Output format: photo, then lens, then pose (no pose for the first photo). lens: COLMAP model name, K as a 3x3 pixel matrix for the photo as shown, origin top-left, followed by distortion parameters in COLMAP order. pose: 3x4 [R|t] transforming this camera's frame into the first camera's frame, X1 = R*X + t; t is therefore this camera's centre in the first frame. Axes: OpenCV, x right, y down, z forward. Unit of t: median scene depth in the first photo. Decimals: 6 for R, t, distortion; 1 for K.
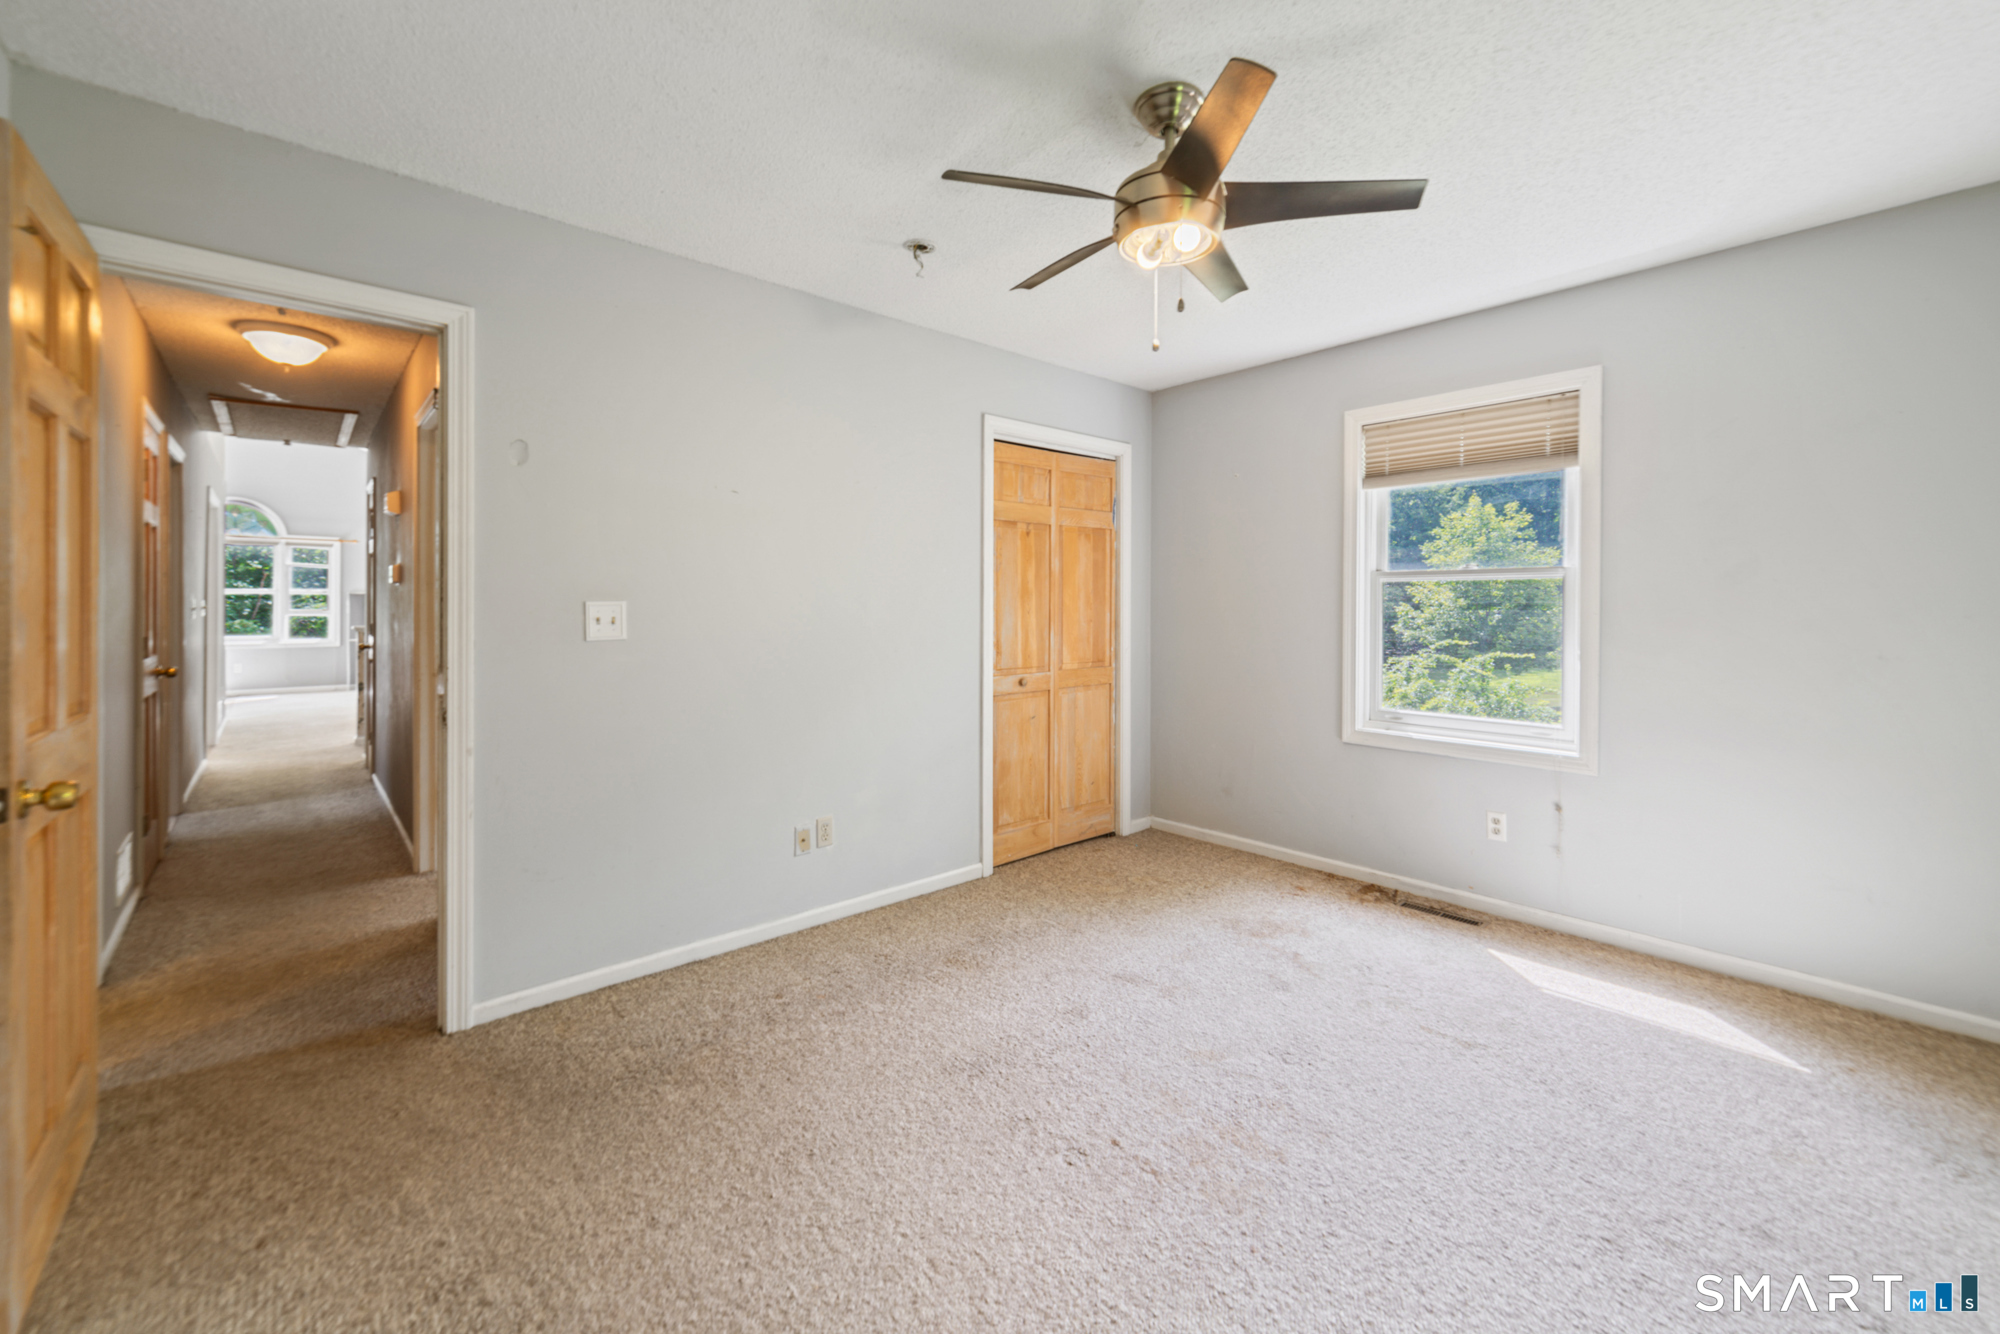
lens RADIAL K [[798.8, 0, 1008.8], [0, 798.8, 618.1], [0, 0, 1]] dist [0.002223, 0.000028]
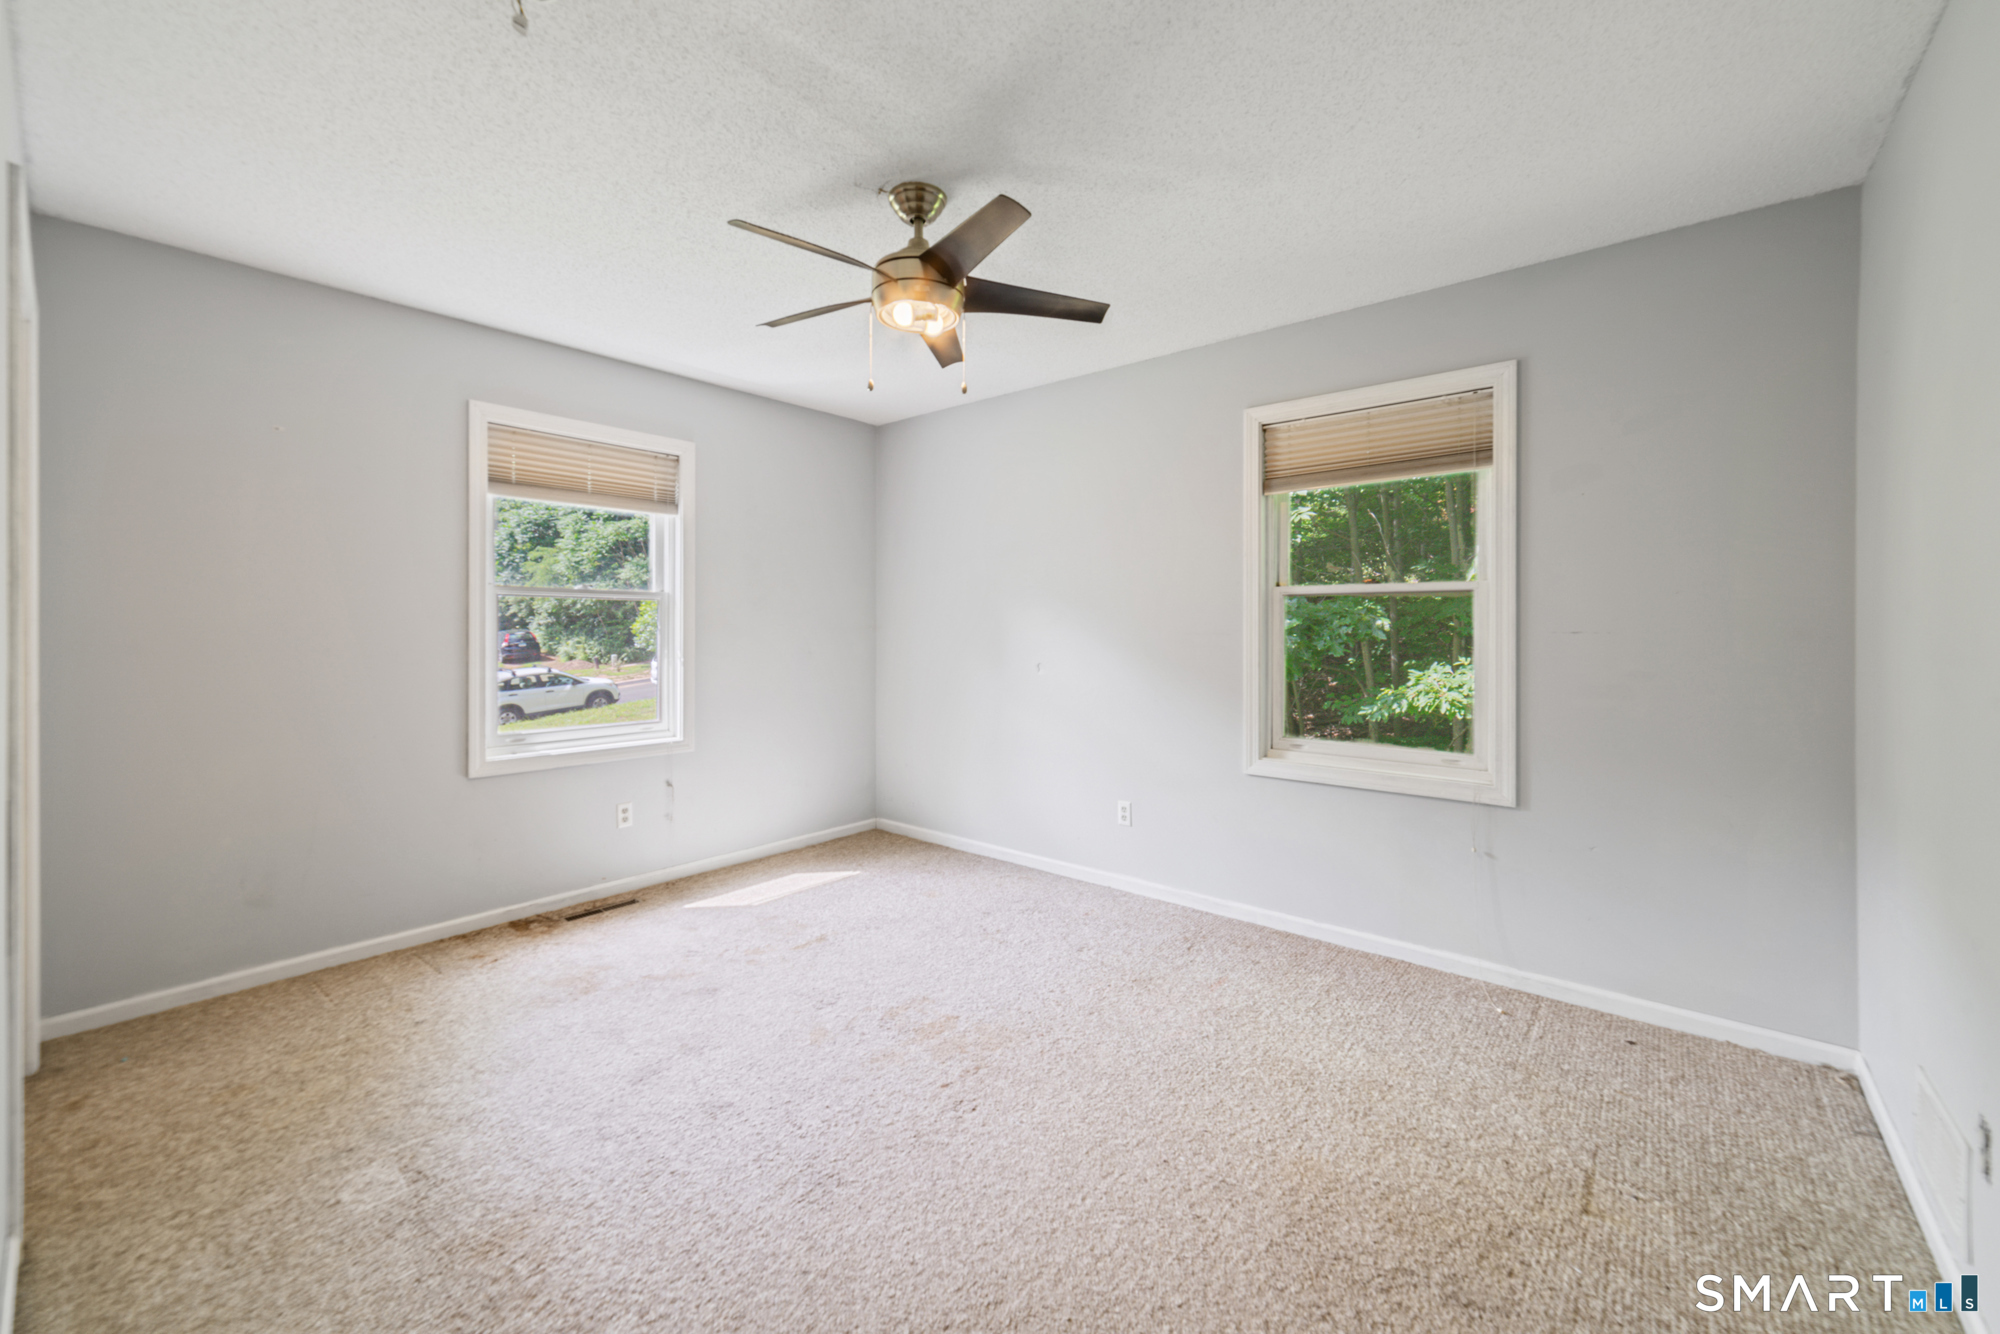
lens RADIAL K [[785.1, 0, 997.1], [0, 785.1, 644.4], [0, 0, 1]] dist [-0.010671, 0.005134]
pose [[-0.133796, -0.023319, 0.990735, -0.594649], [0.011799, 0.999615, 0.025121, -0.007109], [-0.990939, 0.015051, -0.133469, 0.642413]]
